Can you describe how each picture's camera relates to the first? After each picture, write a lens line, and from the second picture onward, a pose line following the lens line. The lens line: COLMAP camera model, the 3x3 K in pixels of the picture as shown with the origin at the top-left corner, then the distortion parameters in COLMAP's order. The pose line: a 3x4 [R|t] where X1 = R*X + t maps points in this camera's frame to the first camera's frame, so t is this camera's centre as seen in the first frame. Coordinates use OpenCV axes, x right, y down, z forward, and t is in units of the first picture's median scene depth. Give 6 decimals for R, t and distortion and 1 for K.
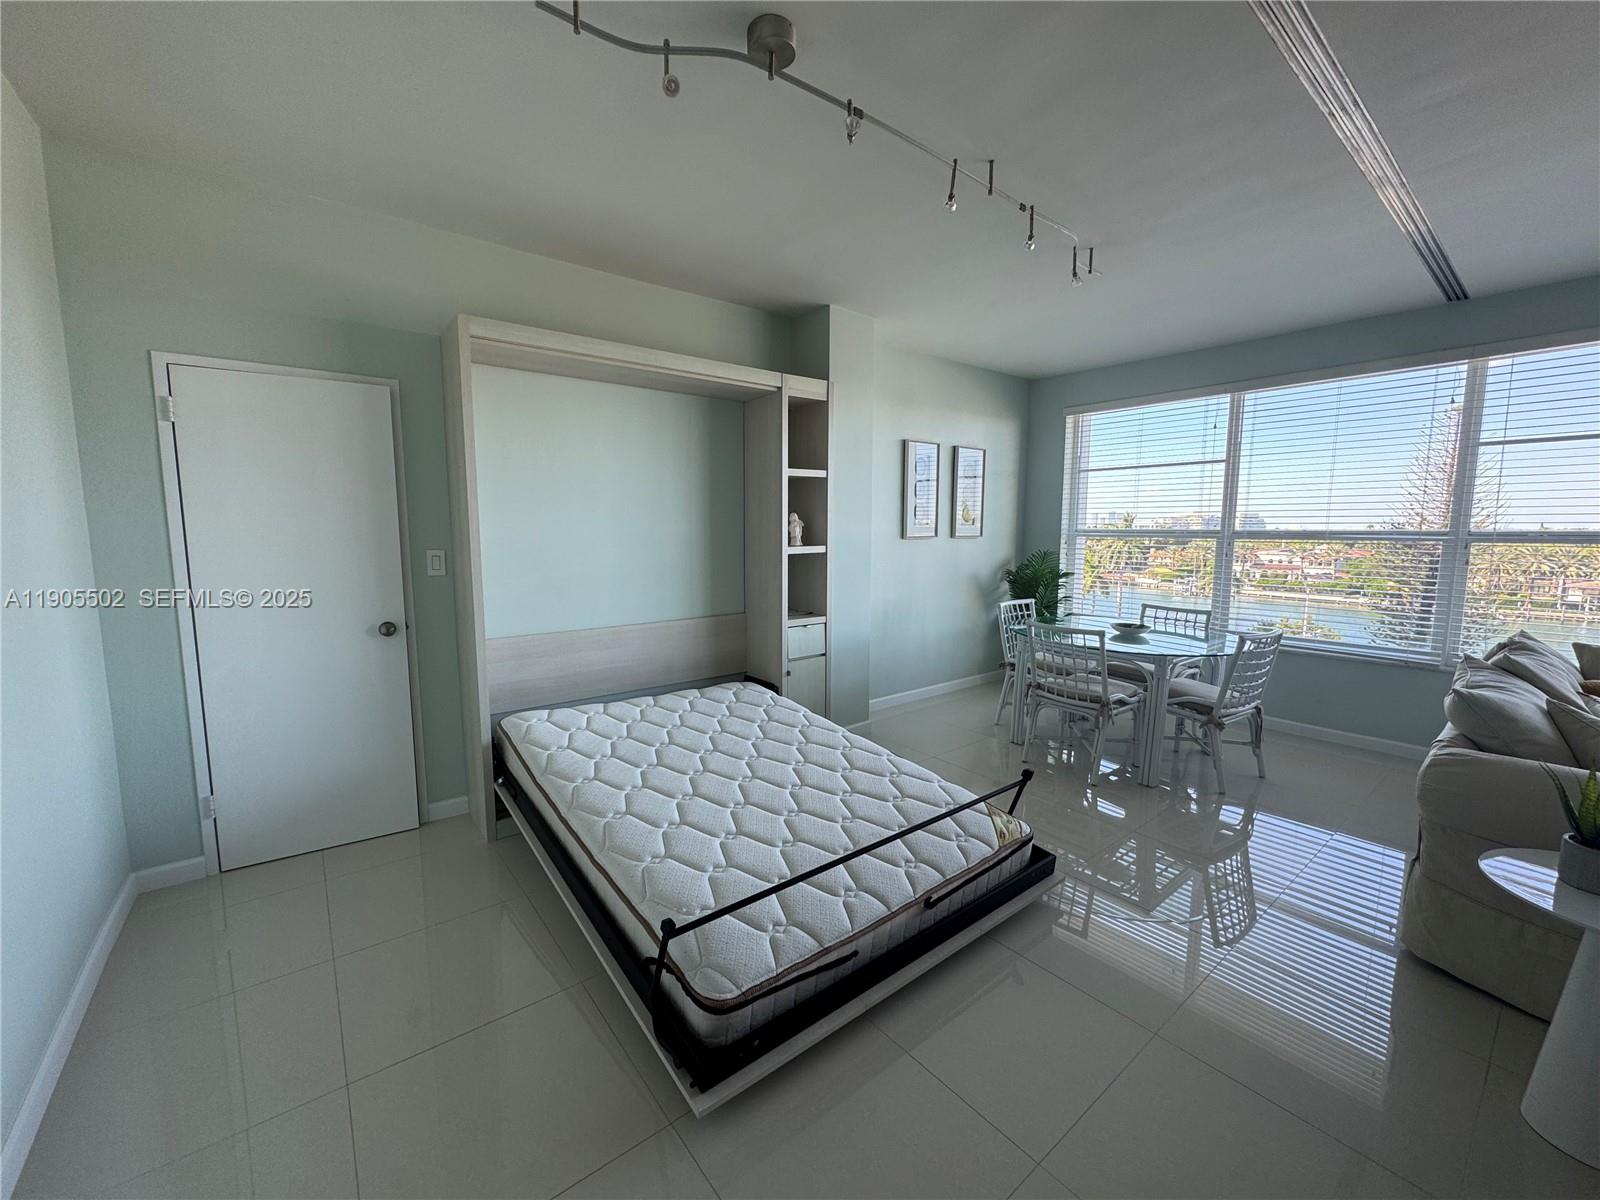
lens RADIAL K [[639.2, 0, 797.6], [0, 639.2, 599.9], [0, 0, 1]] dist [-0.005687, 0.000588]
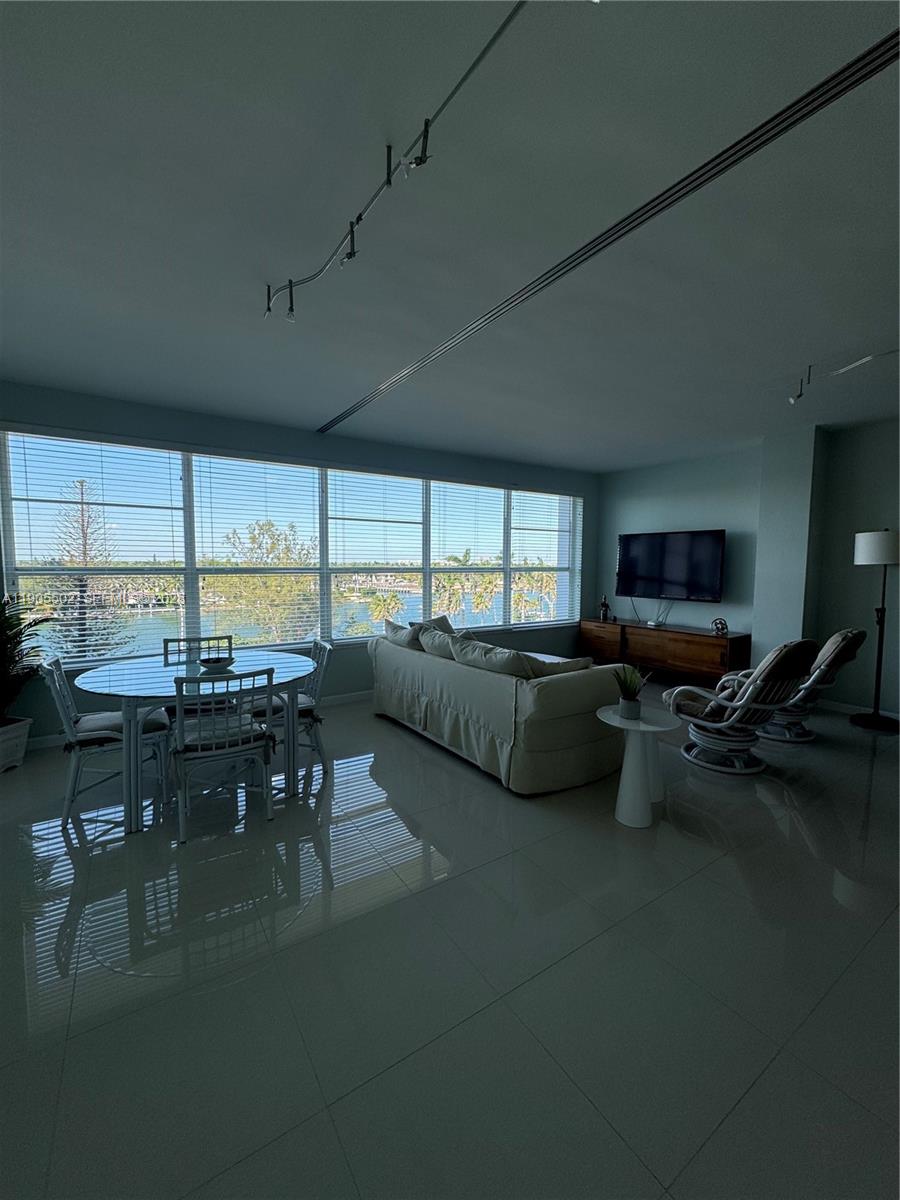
lens RADIAL K [[479.4, 0, 452.2], [0, 479.4, 600.8], [0, 0, 1]] dist [-0.005687, 0.000588]
pose [[0.080819, -0.077187, 0.993736, -0.222181], [0.106008, 0.992008, 0.068431, -0.070412], [-0.991075, 0.099814, 0.088355, 0.549634]]
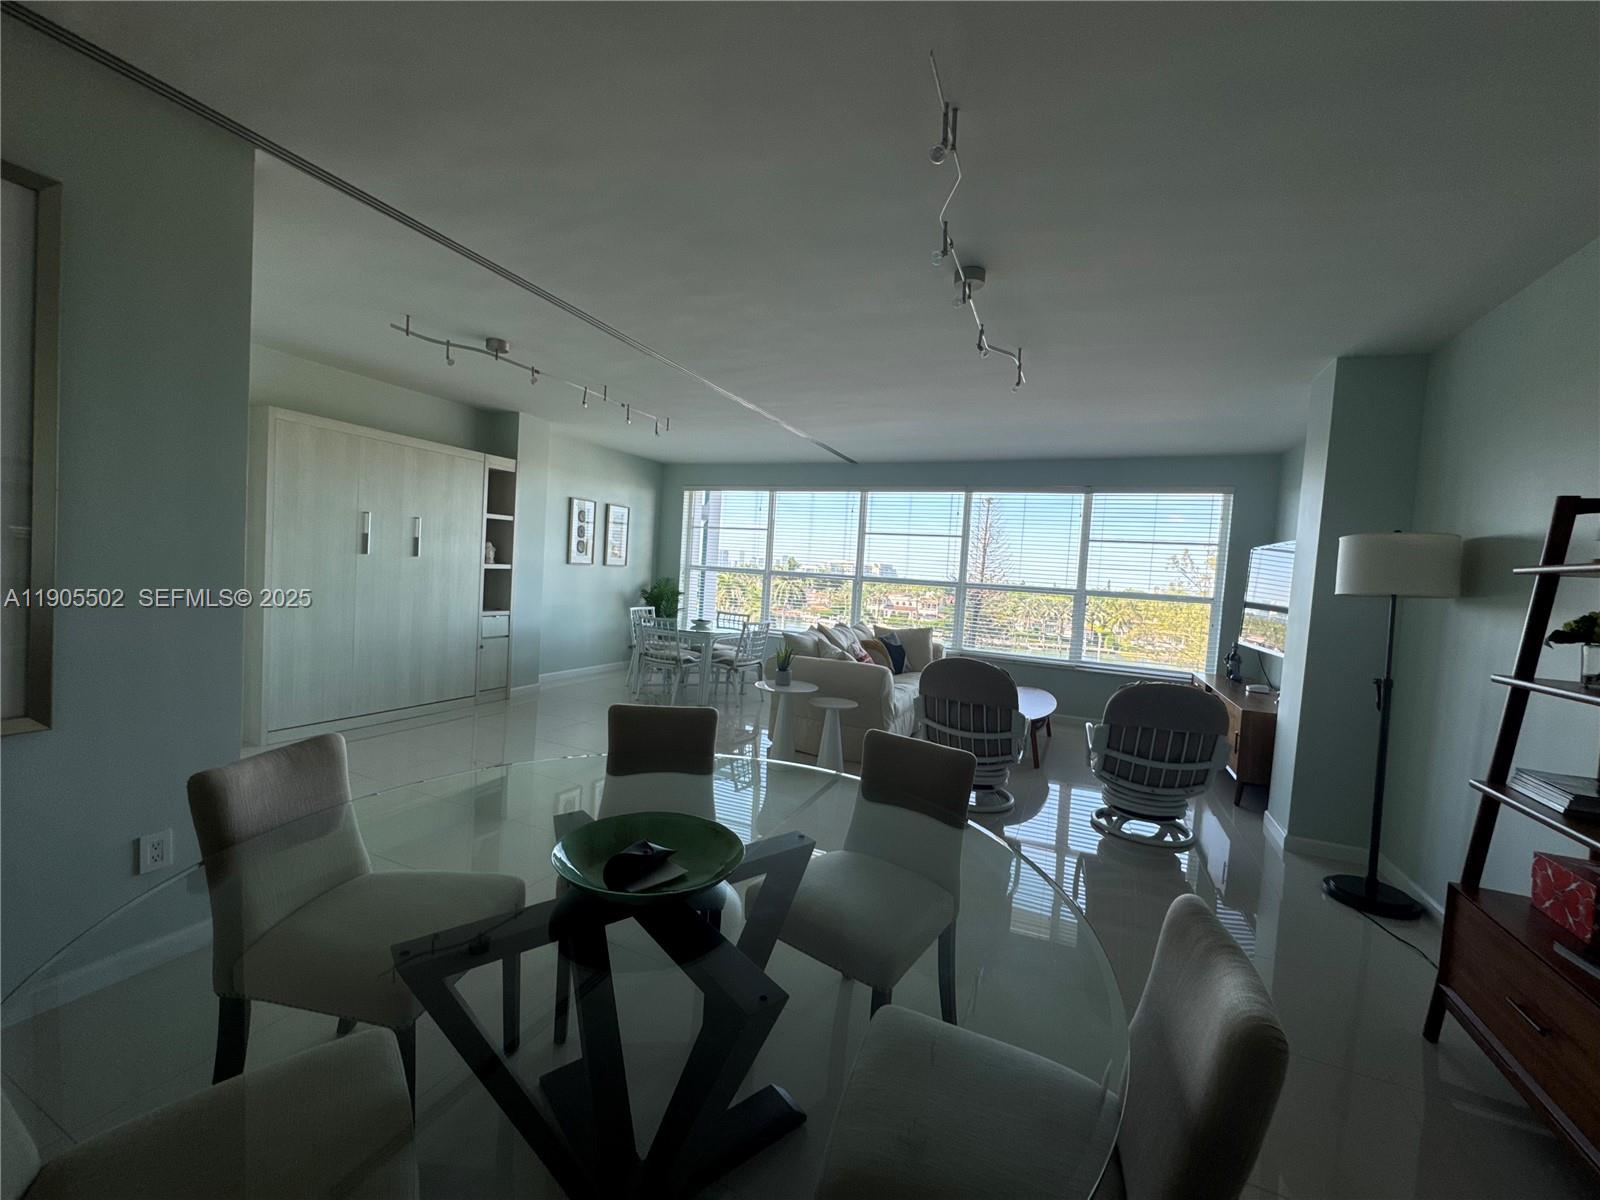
lens RADIAL K [[639.2, 0, 800.6], [0, 639.2, 600.1], [0, 0, 1]] dist [-0.005687, 0.000588]
pose [[0.885951, 0.032992, 0.462603, -0.047085], [-0.009204, 0.998521, -0.053585, 0.076634], [-0.463687, 0.043216, 0.884945, -0.681896]]
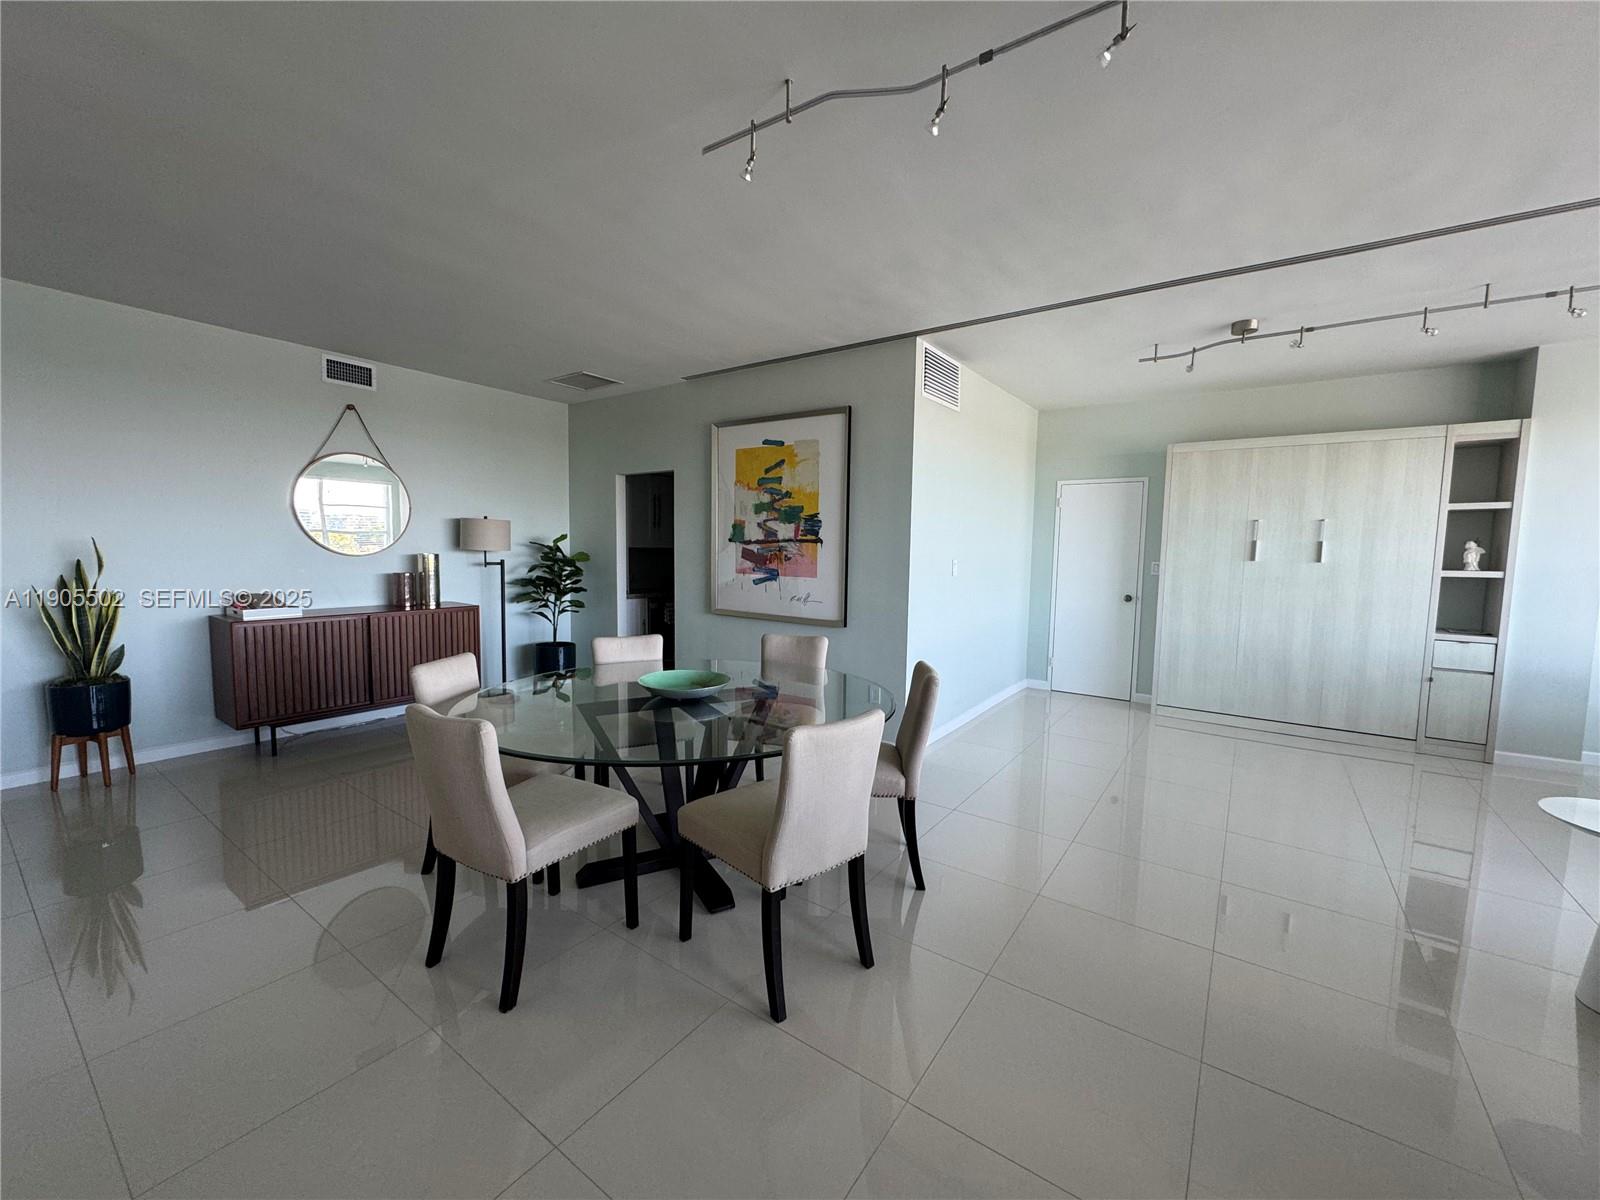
lens RADIAL K [[639.2, 0, 794.6], [0, 639.2, 600.1], [0, 0, 1]] dist [-0.005687, 0.000588]
pose [[0.269690, 0.085608, -0.959134, 0.751921], [-0.124498, 0.990781, 0.053426, 0.053408], [0.954865, 0.105001, 0.277862, -0.427111]]
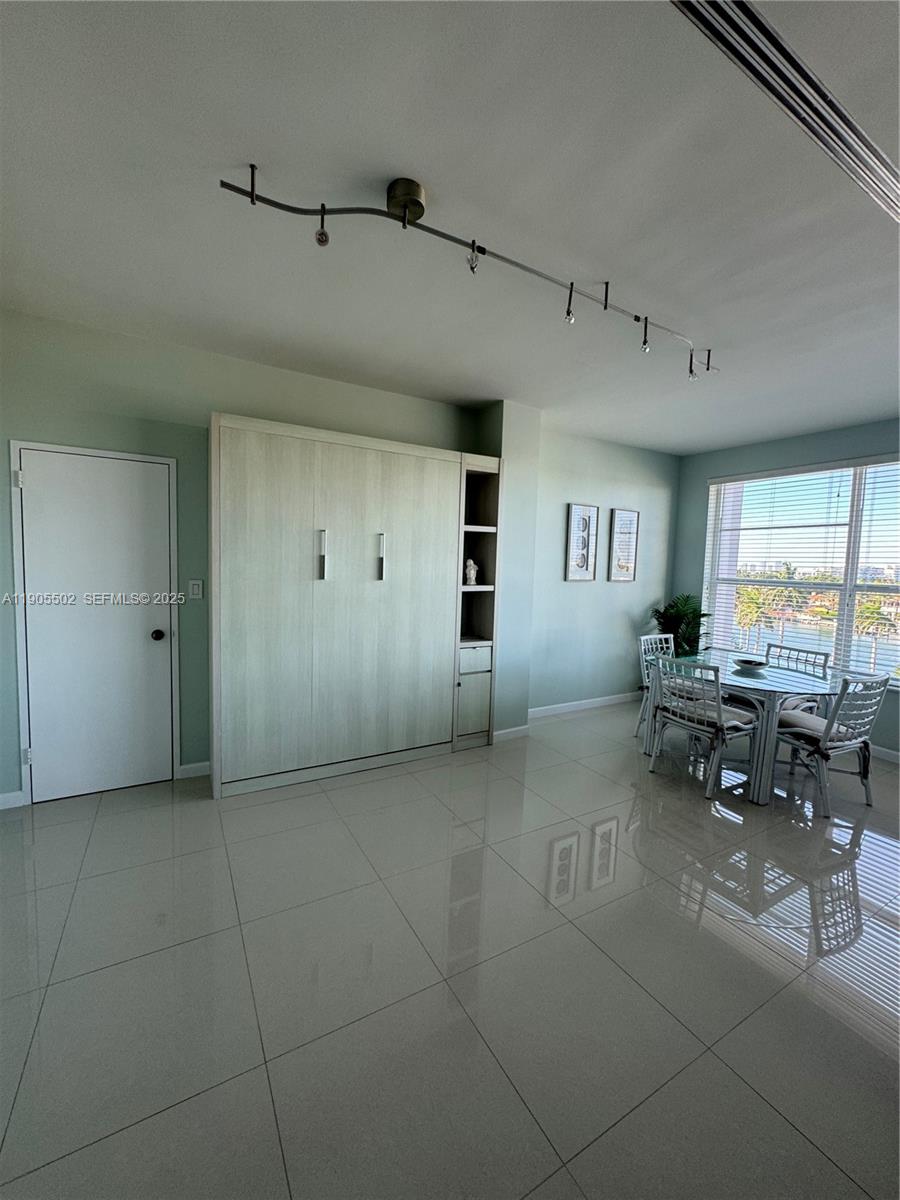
lens RADIAL K [[479.4, 0, 449.4], [0, 479.4, 598.9], [0, 0, 1]] dist [-0.005687, 0.000588]
pose [[0.988832, 0.039865, -0.143606, 0.095145], [-0.045811, 0.998214, -0.038340, -0.017609], [0.141821, 0.044490, 0.988892, 0.042075]]
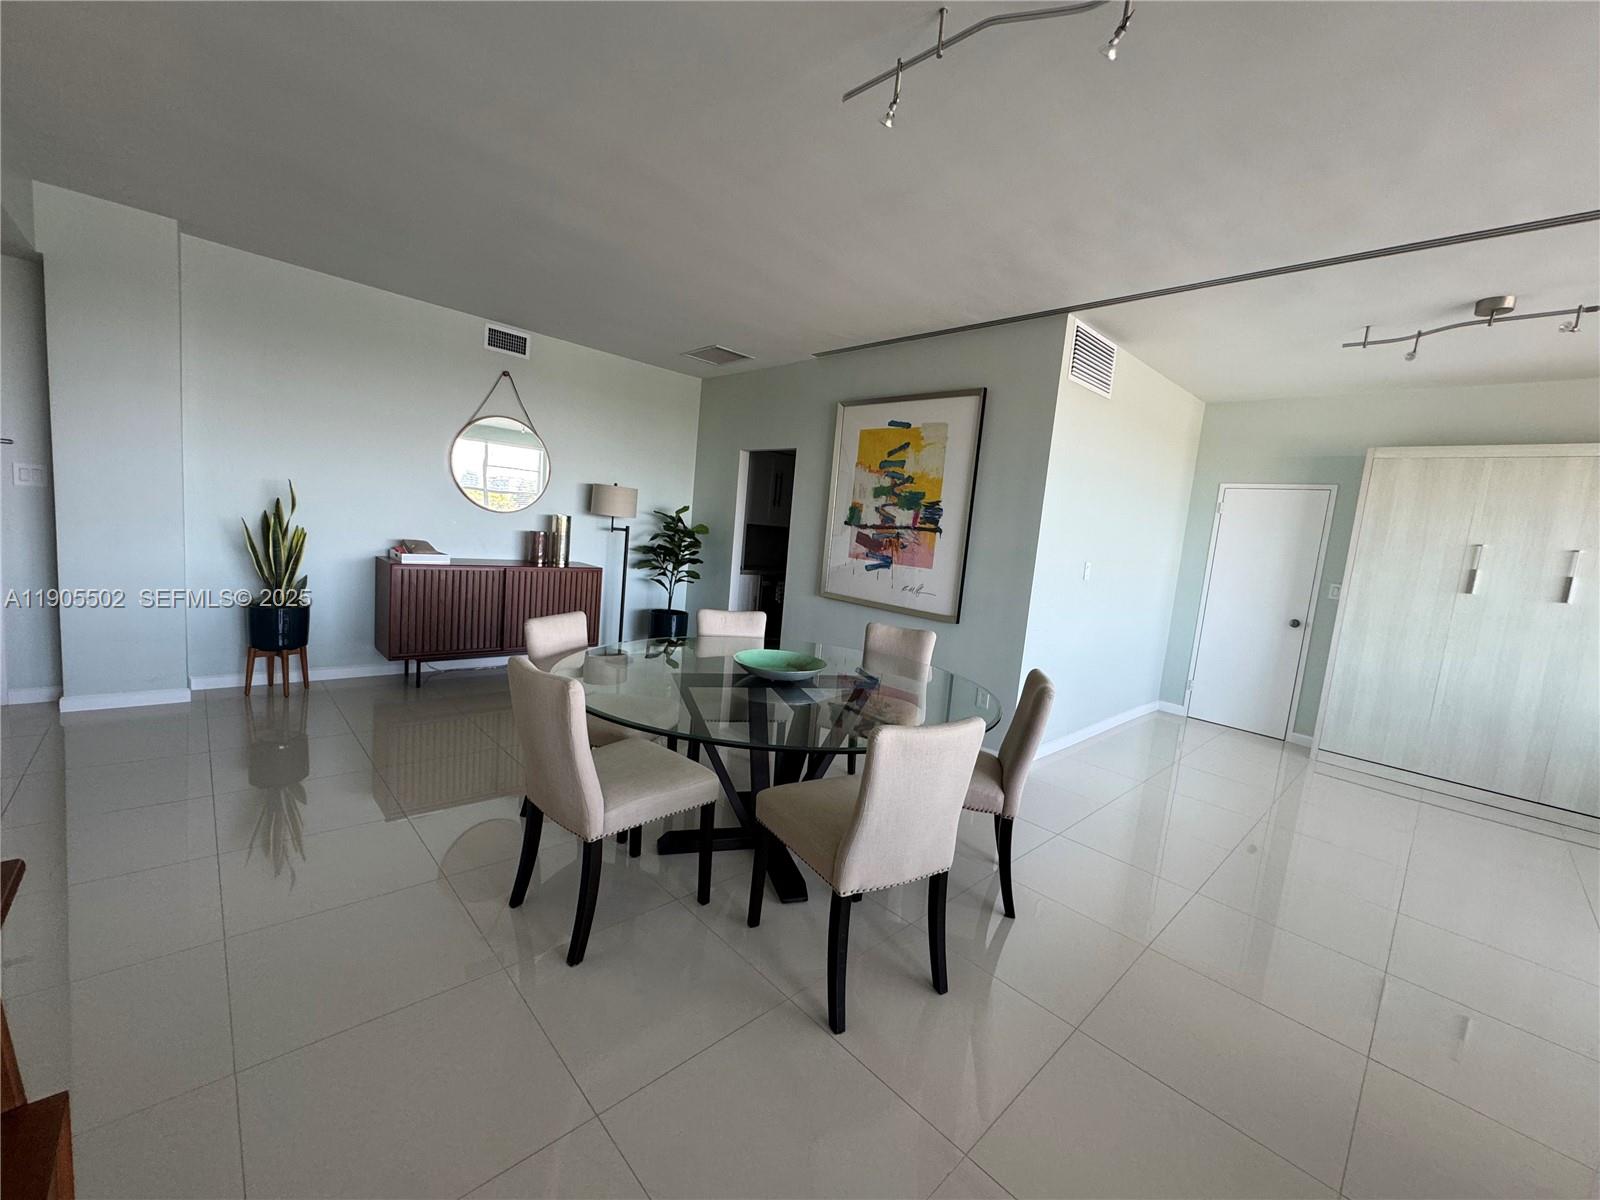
lens RADIAL K [[639.2, 0, 794.8], [0, 639.2, 600.1], [0, 0, 1]] dist [-0.005687, 0.000588]
pose [[0.082272, 0.123575, -0.988919, 0.721433], [-0.201250, 0.973901, 0.104955, 0.054622], [0.976079, 0.190385, 0.104994, -0.405882]]
